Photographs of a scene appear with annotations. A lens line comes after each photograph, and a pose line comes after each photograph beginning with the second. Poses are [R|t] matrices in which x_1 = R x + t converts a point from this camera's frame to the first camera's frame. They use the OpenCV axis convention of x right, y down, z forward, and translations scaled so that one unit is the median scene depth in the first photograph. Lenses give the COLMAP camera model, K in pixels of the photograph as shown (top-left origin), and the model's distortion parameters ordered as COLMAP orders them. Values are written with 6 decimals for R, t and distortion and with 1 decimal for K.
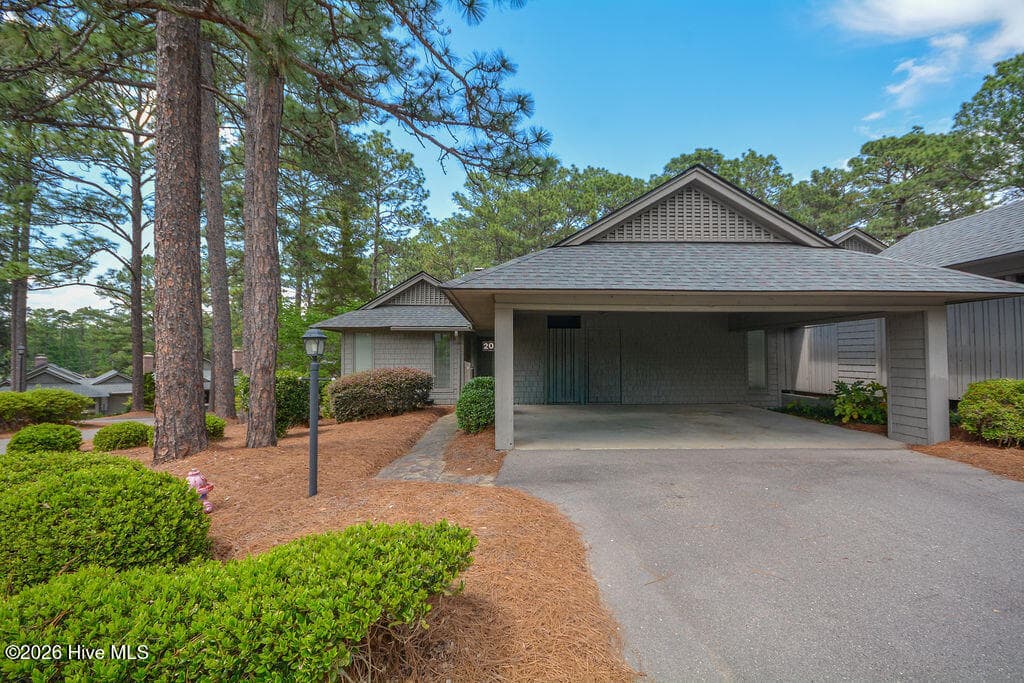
lens RADIAL K [[448.7, 0, 511.9], [0, 448.7, 341.5], [0, 0, 1]] dist [0.000306, -0.000002]
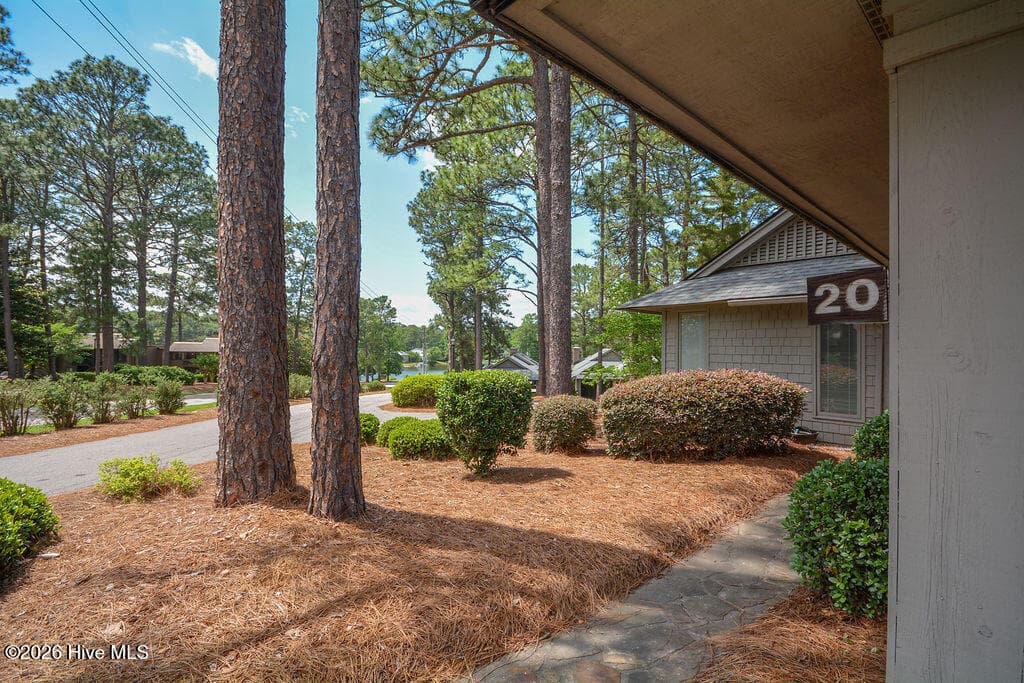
lens RADIAL K [[448.7, 0, 511.3], [0, 448.7, 346.0], [0, 0, 1]] dist [0.000306, -0.000002]
pose [[0.643408, 0.006530, -0.765496, -0.001215], [0.013592, 0.999709, 0.019953, 0.010754], [0.765403, -0.023243, 0.643131, 0.370772]]
